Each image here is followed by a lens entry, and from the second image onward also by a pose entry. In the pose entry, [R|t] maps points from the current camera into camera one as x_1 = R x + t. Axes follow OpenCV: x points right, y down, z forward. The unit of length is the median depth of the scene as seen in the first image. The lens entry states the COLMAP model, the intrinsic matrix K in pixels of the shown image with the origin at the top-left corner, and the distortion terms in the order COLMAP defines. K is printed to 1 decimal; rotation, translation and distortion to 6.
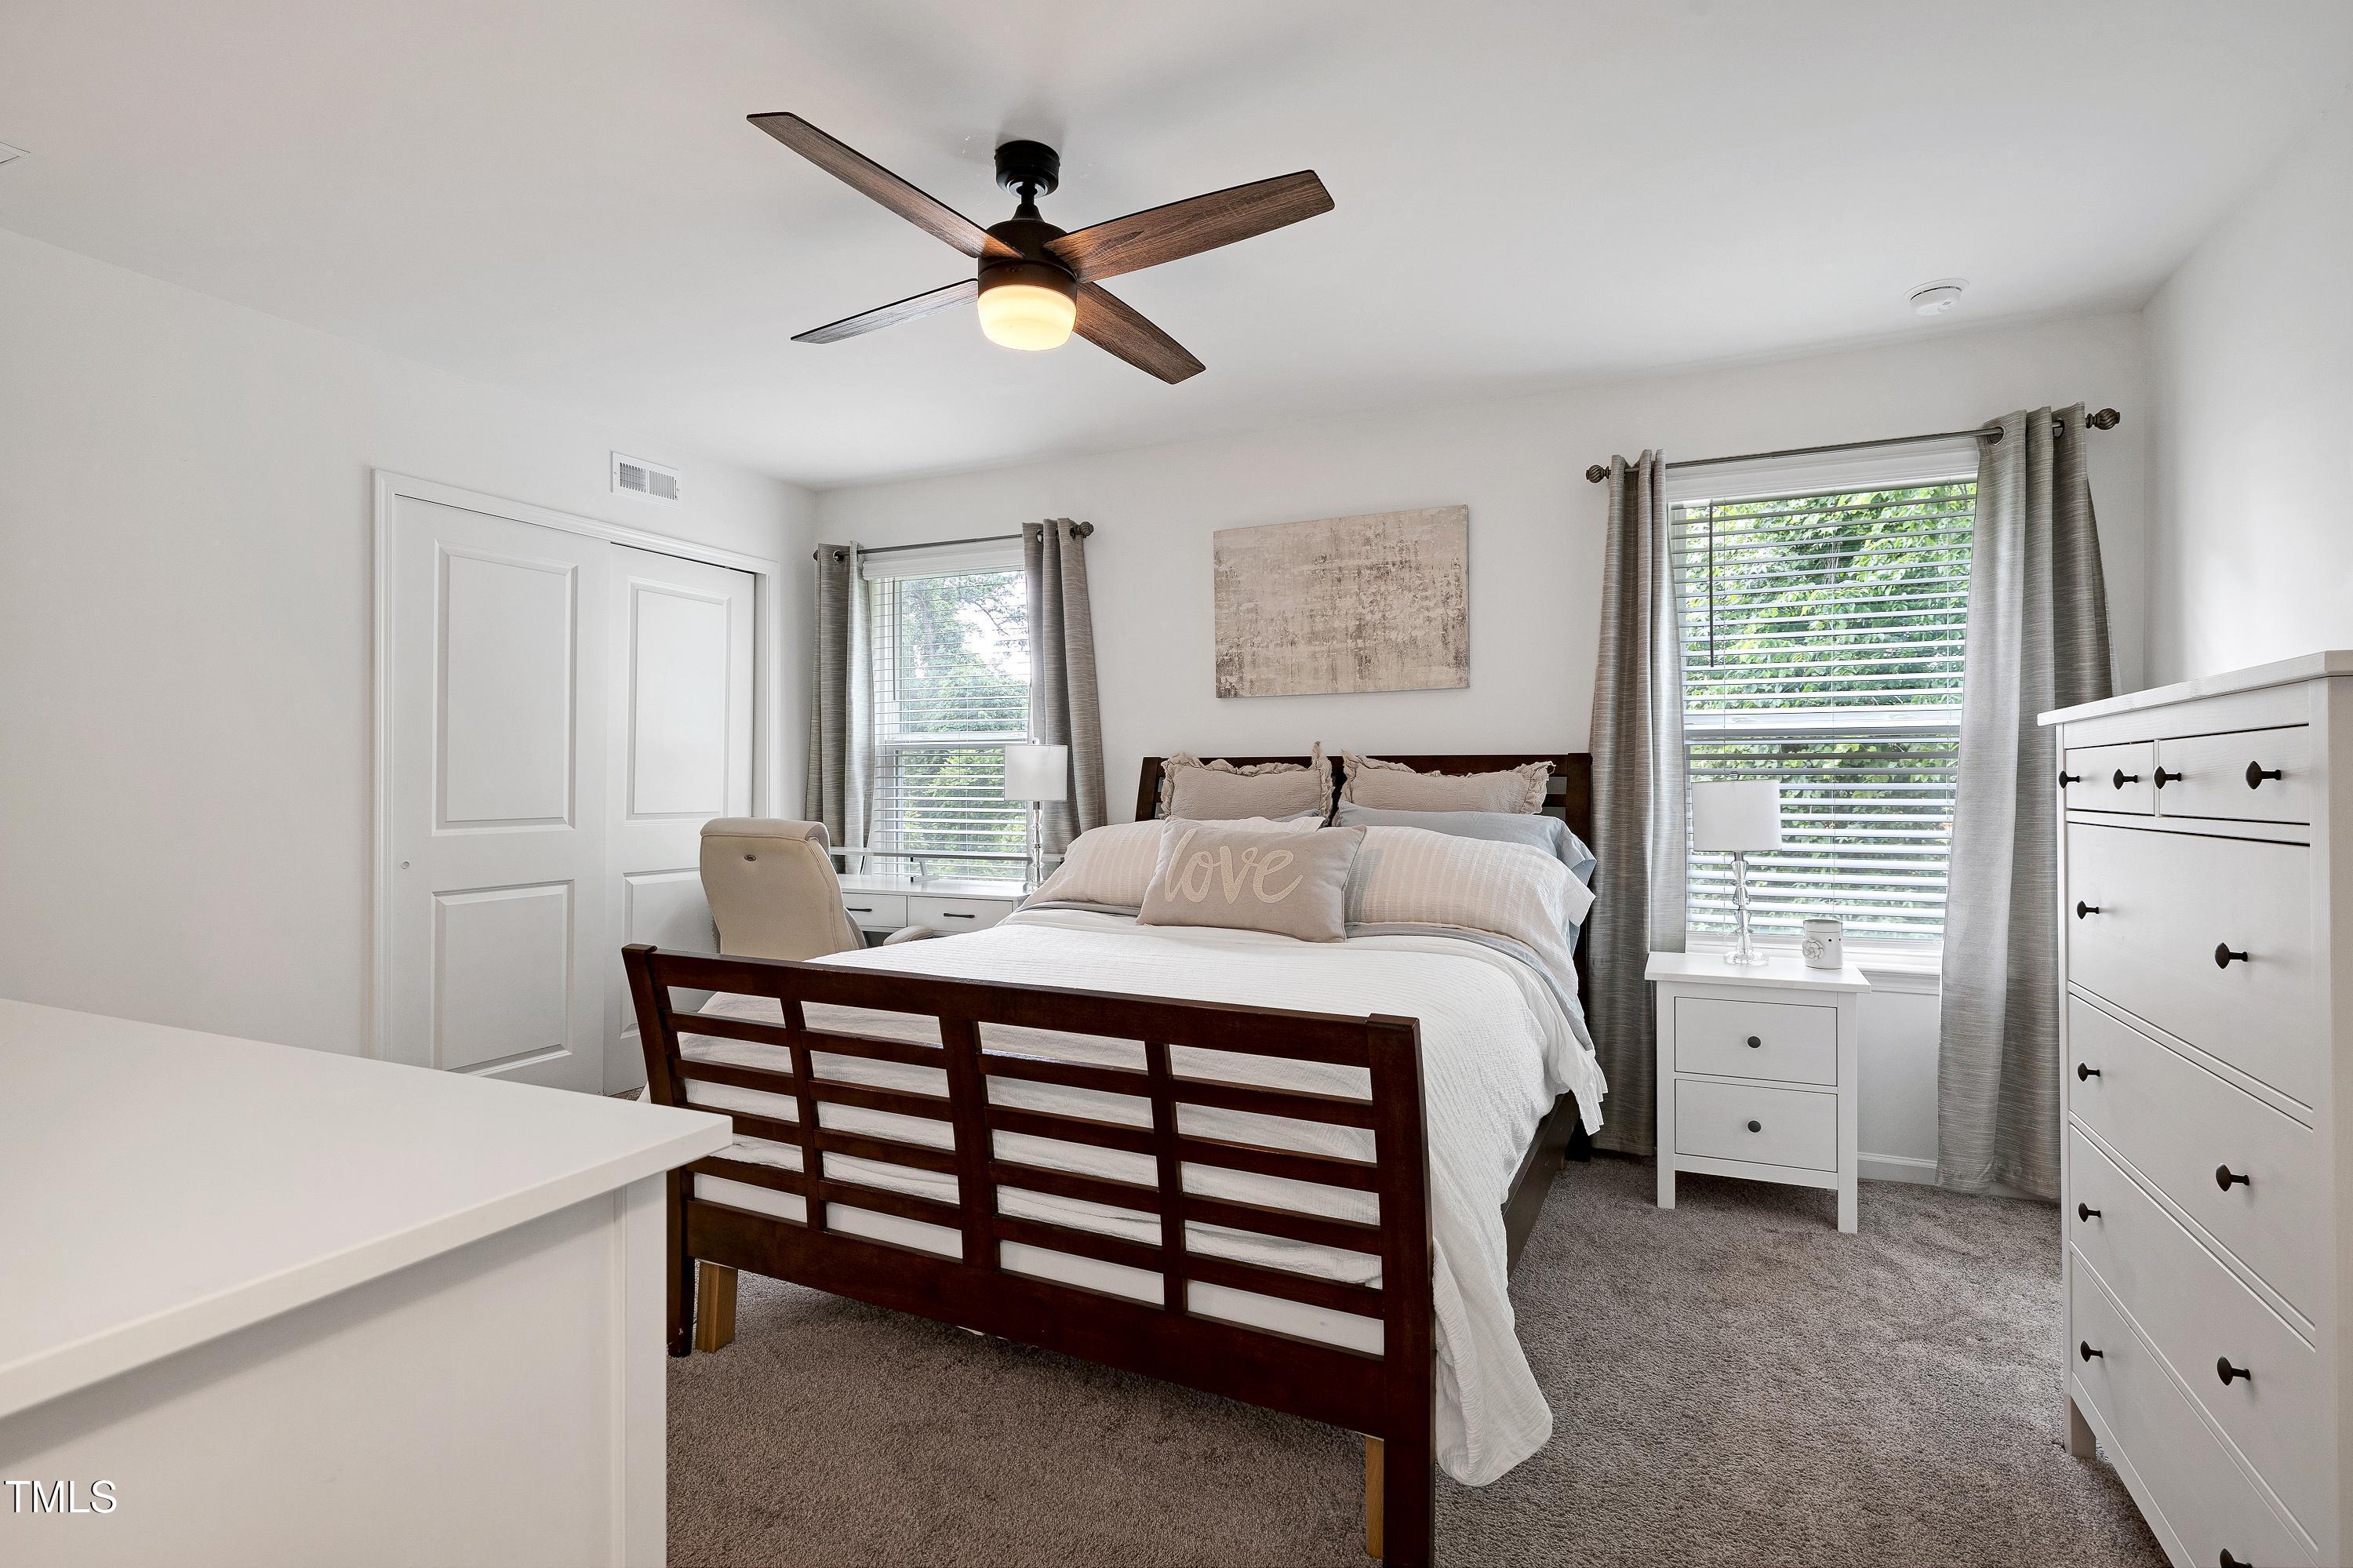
lens RADIAL K [[1150.0, 0, 1168.4], [0, 1150.0, 779.9], [0, 0, 1]] dist [-0.001200, 0.001276]
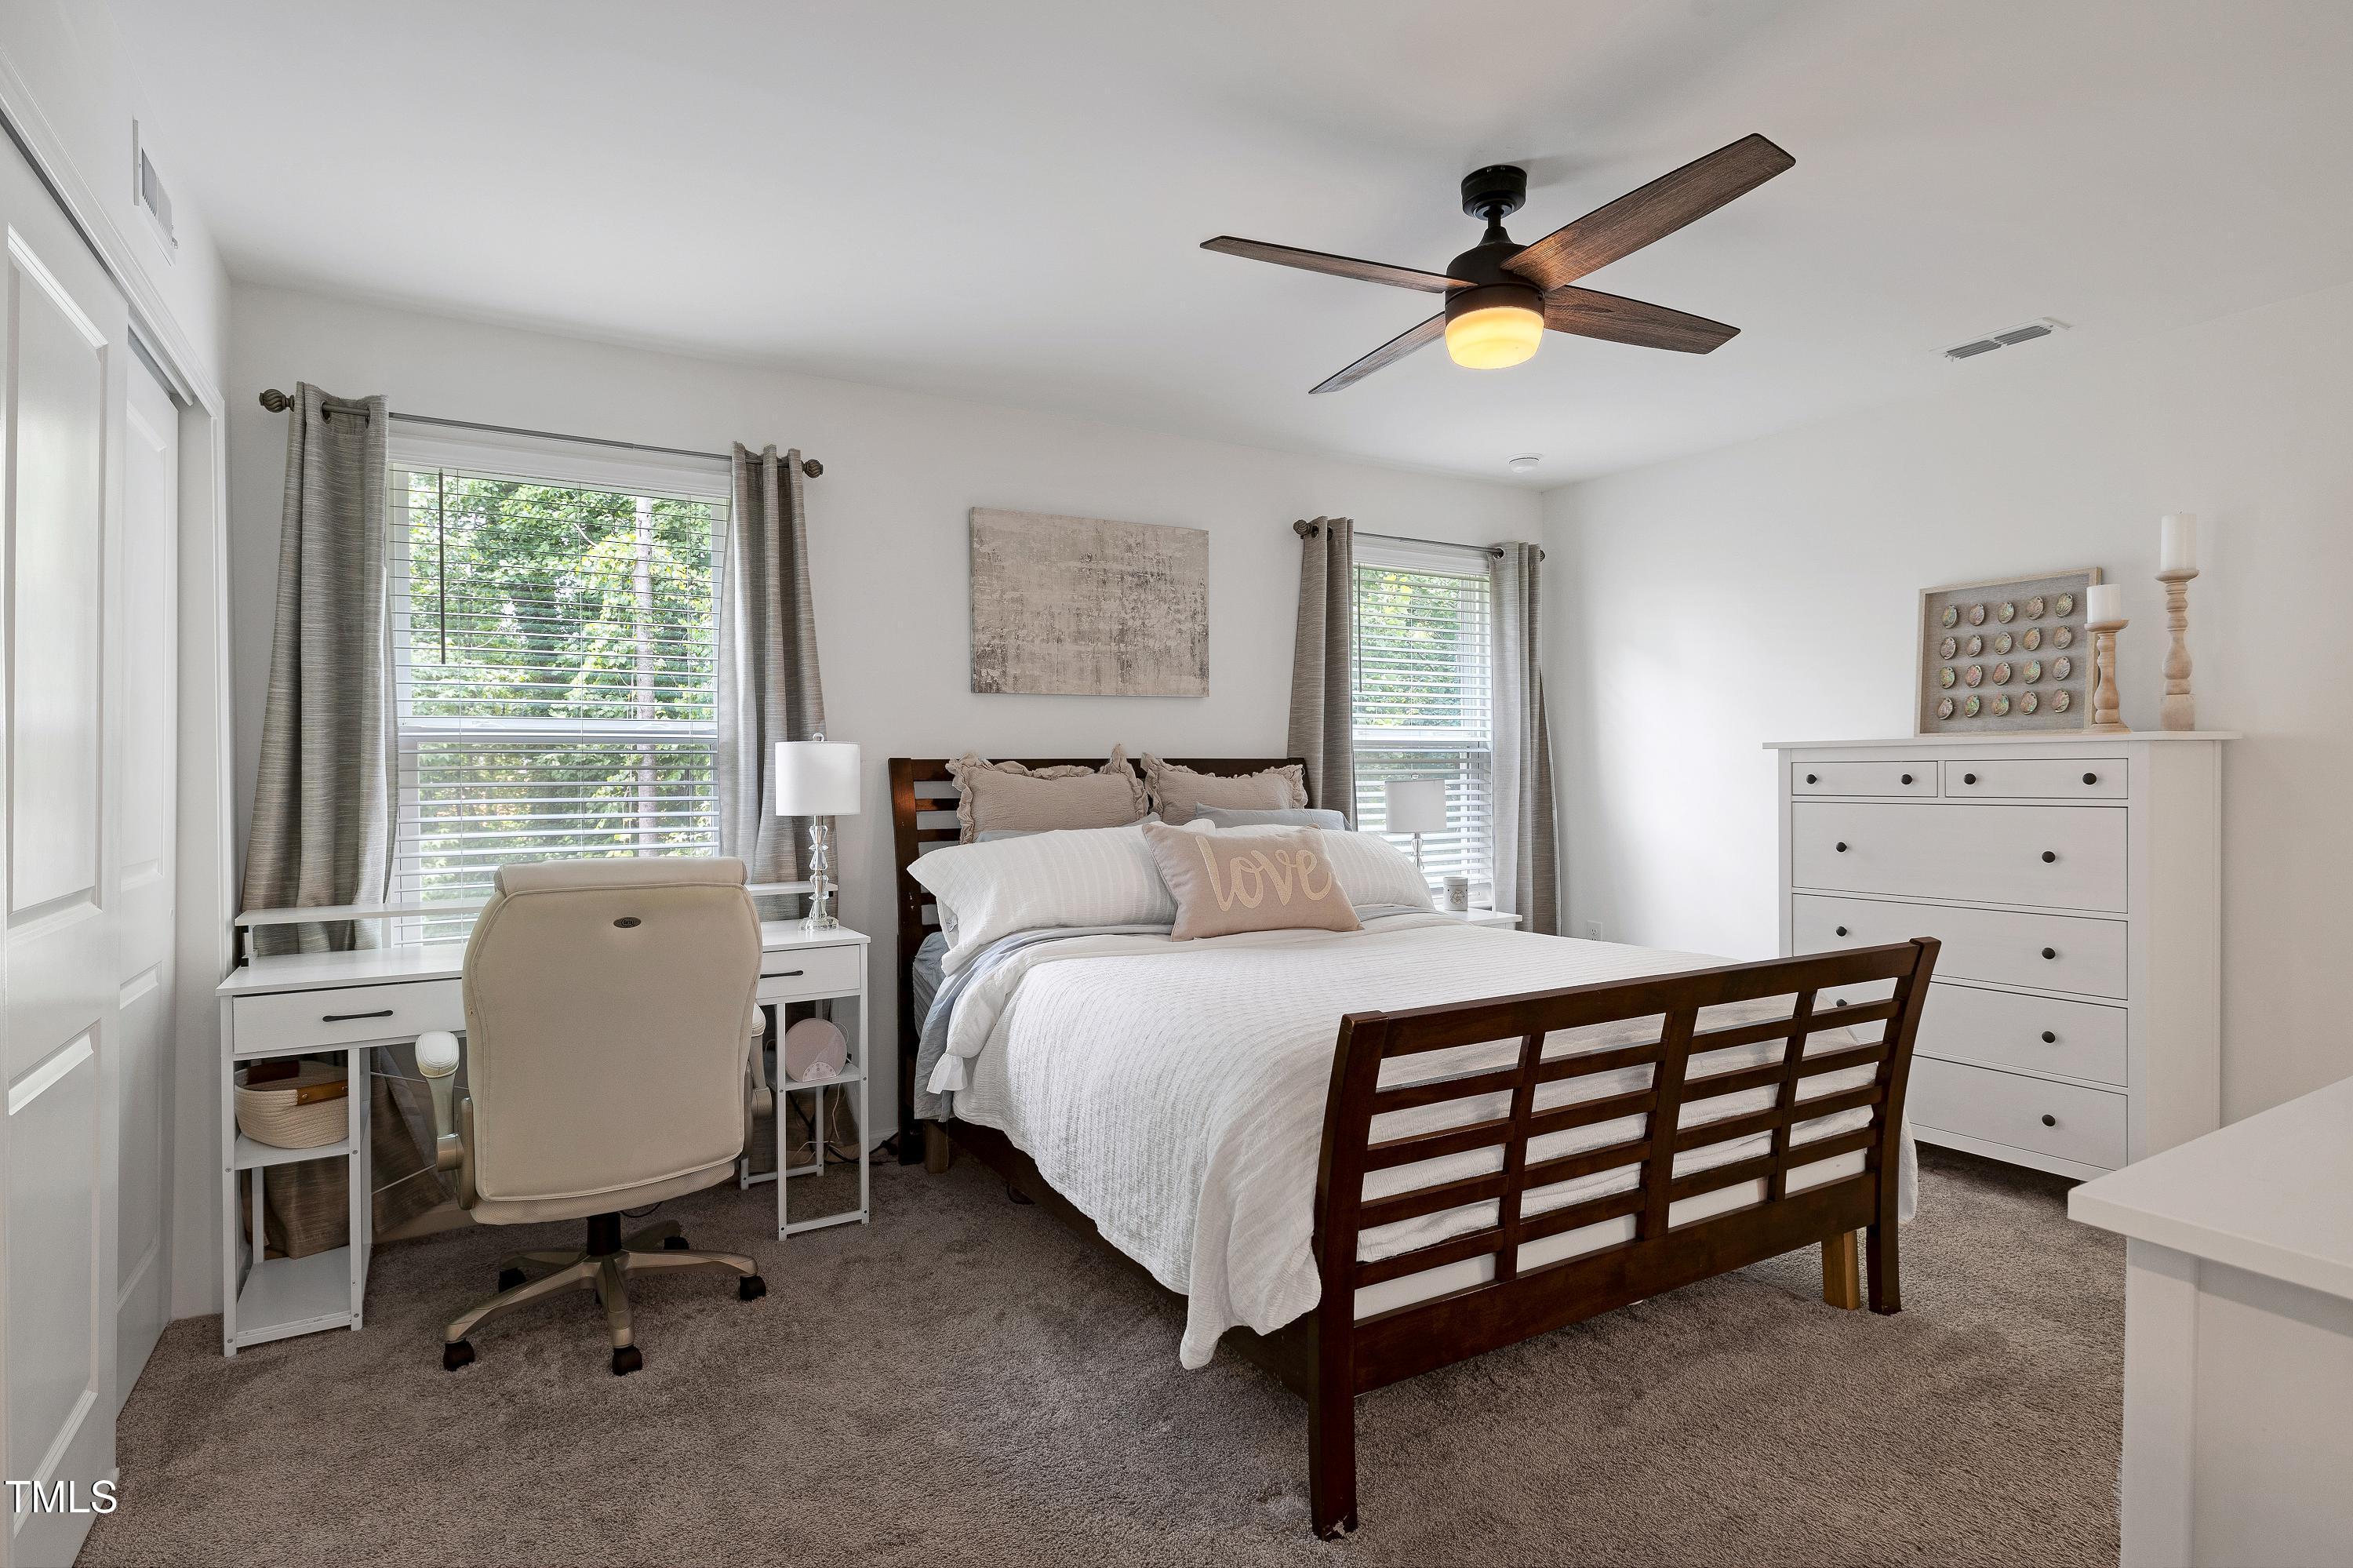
lens RADIAL K [[1192.0, 0, 1167.1], [0, 1192.0, 774.4], [0, 0, 1]] dist [0.000359, 0.000018]
pose [[0.561256, -0.007858, 0.827605, -0.684377], [0.006741, 0.999965, 0.004923, -0.011679], [-0.827615, 0.002816, 0.561289, 0.378177]]
